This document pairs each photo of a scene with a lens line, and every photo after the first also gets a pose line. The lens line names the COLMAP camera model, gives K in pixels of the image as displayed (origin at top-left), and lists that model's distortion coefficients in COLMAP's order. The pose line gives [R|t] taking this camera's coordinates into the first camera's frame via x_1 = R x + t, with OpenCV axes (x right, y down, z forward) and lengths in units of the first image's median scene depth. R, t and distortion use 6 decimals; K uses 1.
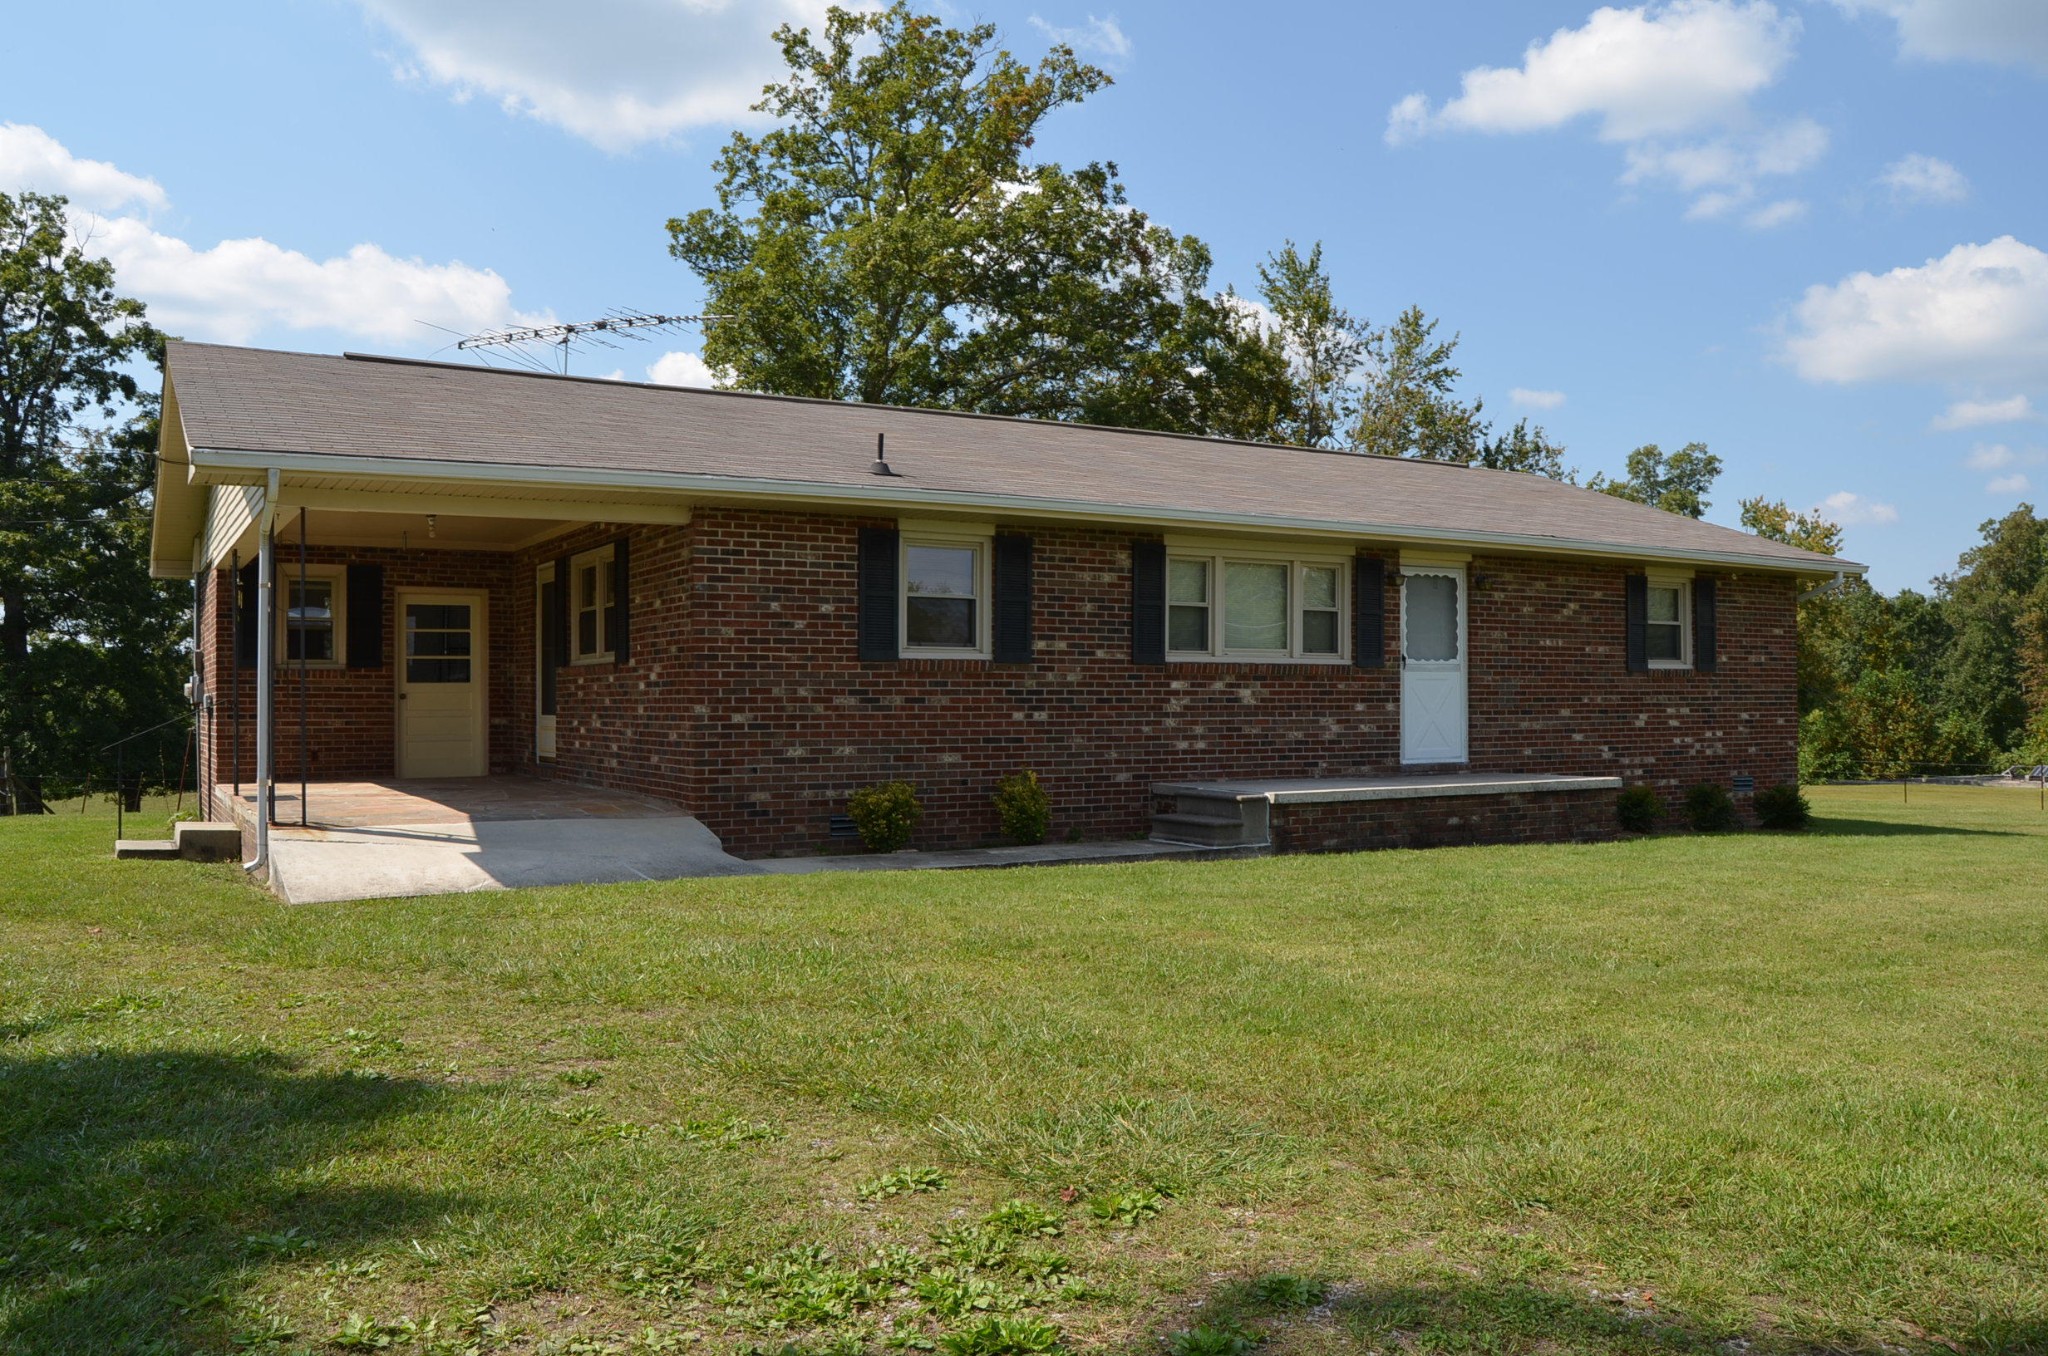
lens RADIAL K [[1586.3, 0, 1016.4], [0, 1586.3, 707.8], [0, 0, 1]] dist [-0.087556, 0.009071]
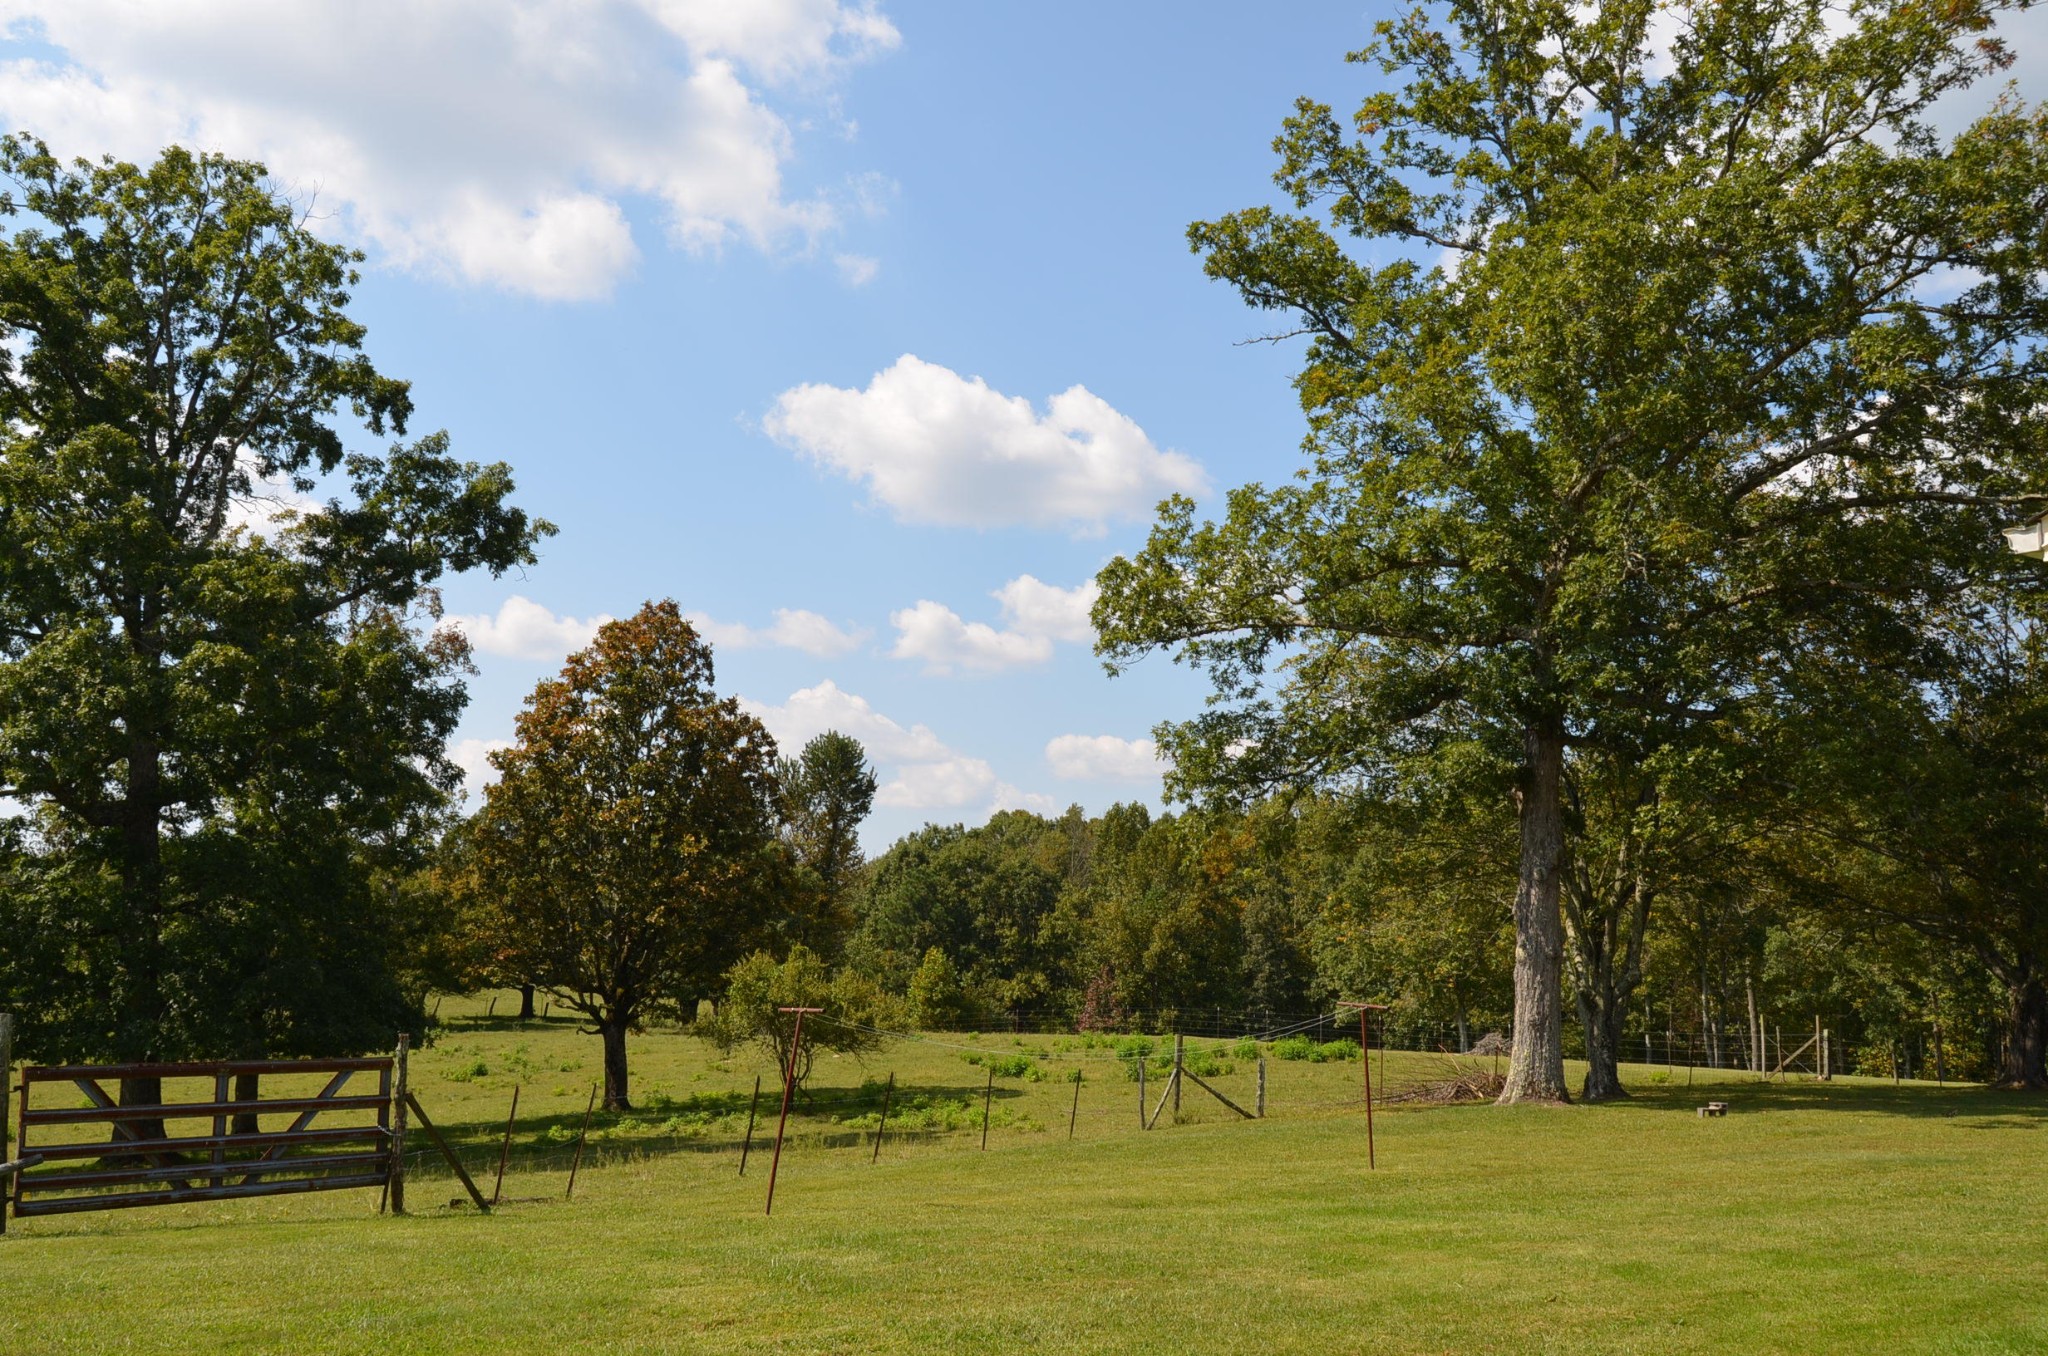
lens RADIAL K [[1909.5, 0, 1024.0], [0, 1909.5, 678.0], [0, 0, 1]] dist [-0.071045, -0.001817]
pose [[0.998917, 0.025926, -0.038623, -0.735622], [-0.031172, 0.989362, -0.142096, -0.013654], [0.034528, 0.143146, 0.989099, 0.653990]]
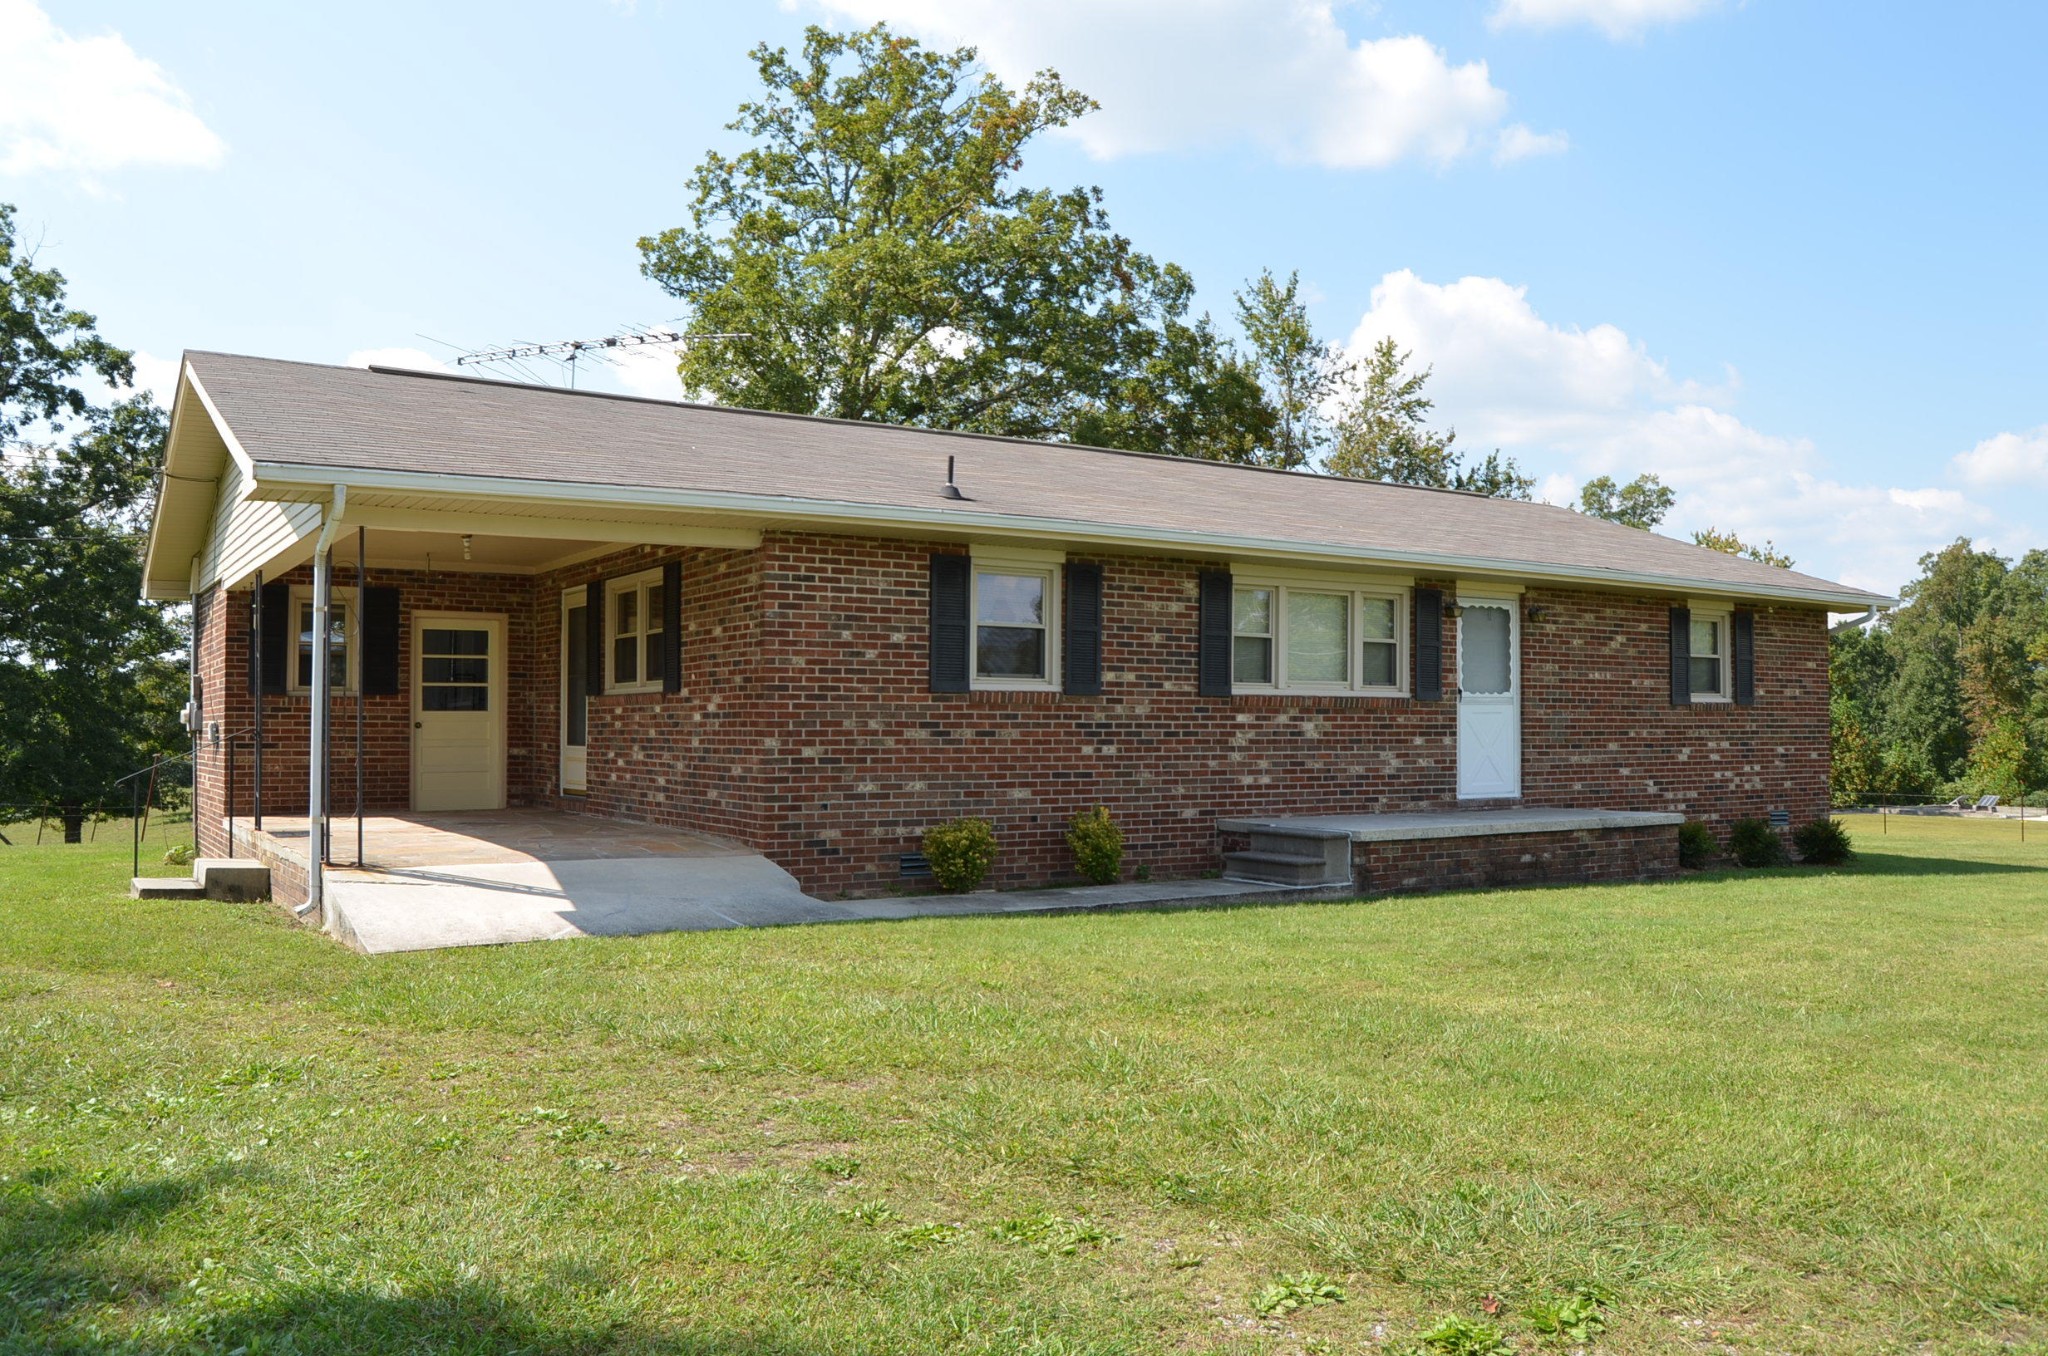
lens RADIAL K [[1591.4, 0, 1019.1], [0, 1591.4, 708.1], [0, 0, 1]] dist [-0.085405, 0.006576]
pose [[0.999206, 0.004625, 0.039567, -0.061448], [-0.003965, 0.999852, -0.016736, -0.003064], [-0.039638, 0.016565, 0.999077, 0.026187]]
